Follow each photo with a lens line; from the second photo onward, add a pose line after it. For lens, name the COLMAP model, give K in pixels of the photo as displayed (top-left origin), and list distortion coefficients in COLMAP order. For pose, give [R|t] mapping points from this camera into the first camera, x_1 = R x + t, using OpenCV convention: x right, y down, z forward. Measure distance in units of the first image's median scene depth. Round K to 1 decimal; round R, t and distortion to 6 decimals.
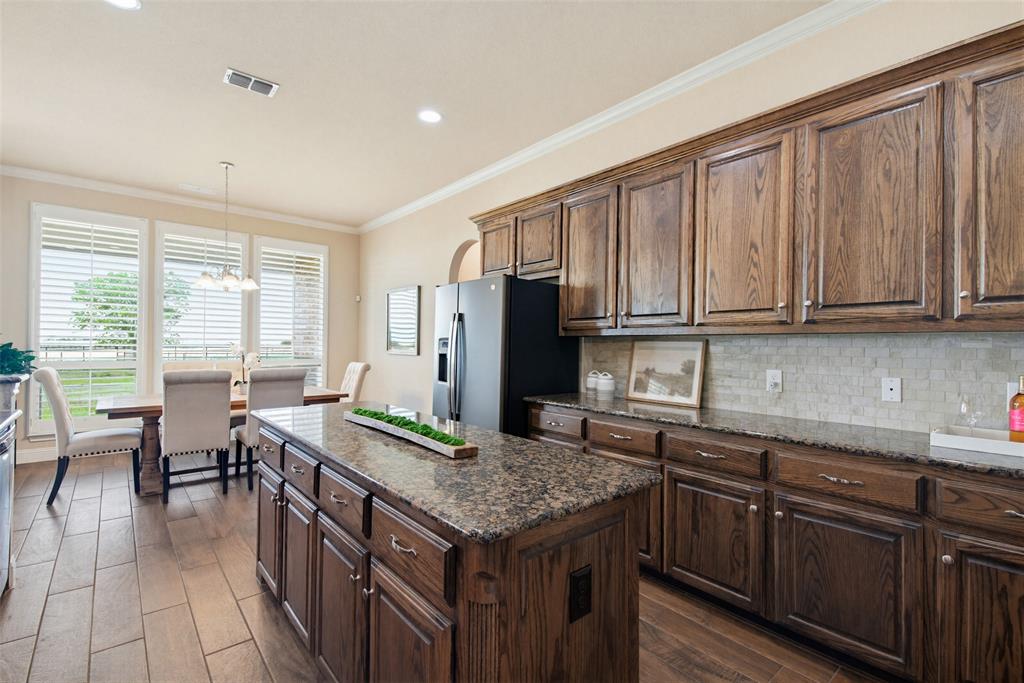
lens RADIAL K [[466.7, 0, 517.1], [0, 466.7, 342.8], [0, 0, 1]] dist [0.022004, -0.001652]
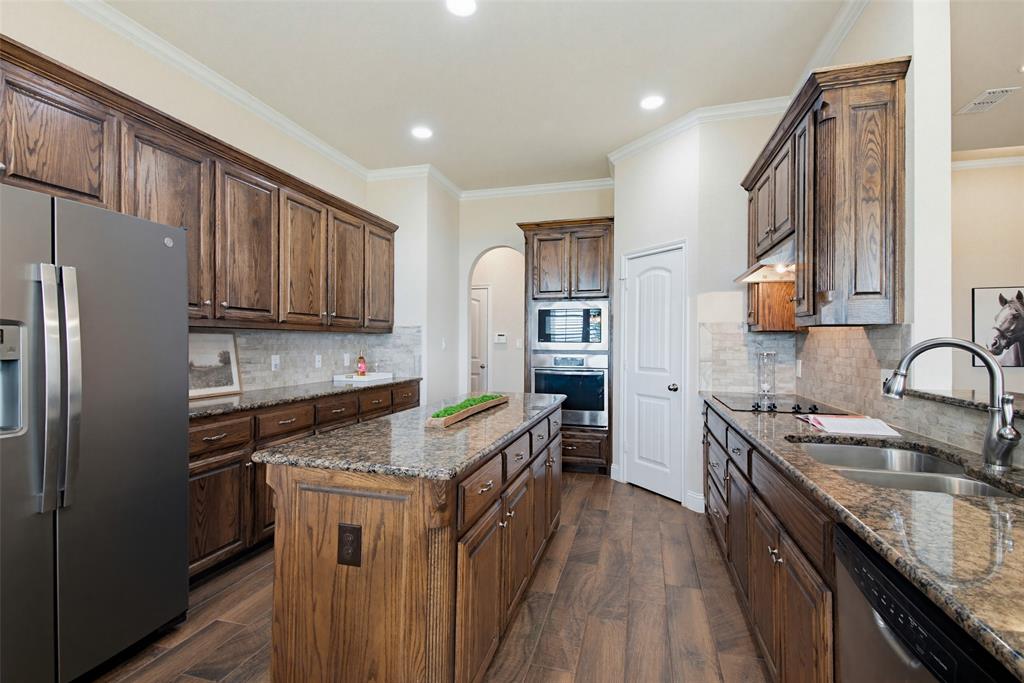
lens RADIAL K [[466.7, 0, 506.2], [0, 466.7, 340.8], [0, 0, 1]] dist [0.022004, -0.001652]
pose [[-0.551749, -0.017438, 0.833828, -0.857484], [-0.026870, 0.999634, 0.003125, -0.007111], [-0.833577, -0.020681, -0.552016, 1.031999]]
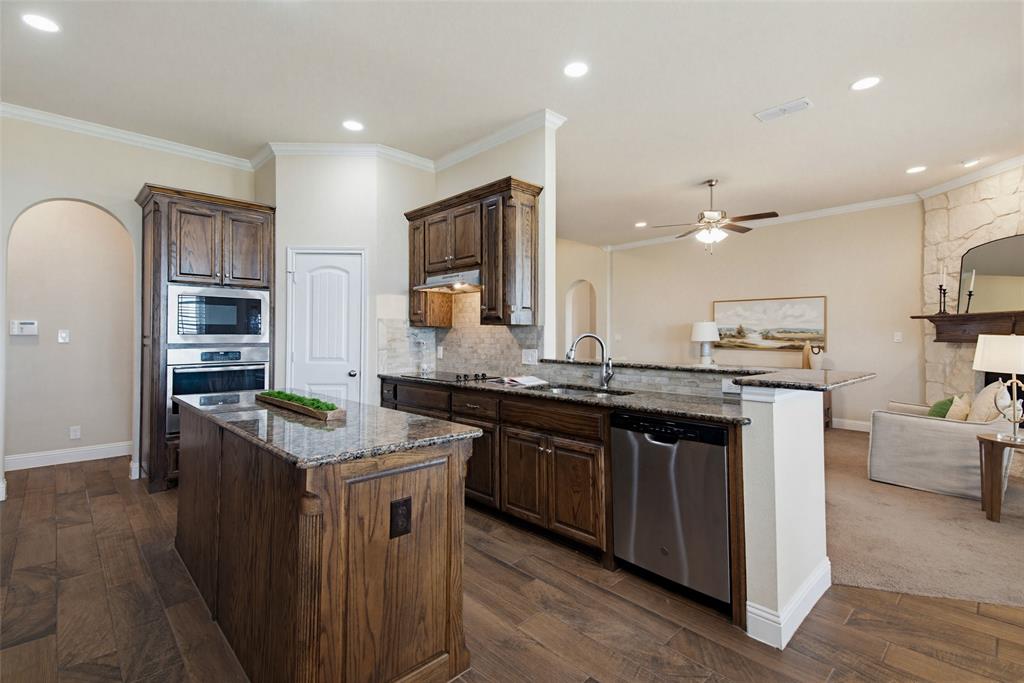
lens RADIAL K [[466.7, 0, 511.4], [0, 466.7, 333.9], [0, 0, 1]] dist [0.022004, -0.001652]
pose [[-0.997760, -0.021988, -0.063176, -0.468285], [-0.020762, 0.999585, -0.019984, 0.005870], [0.063589, -0.018628, -0.997802, 1.432038]]
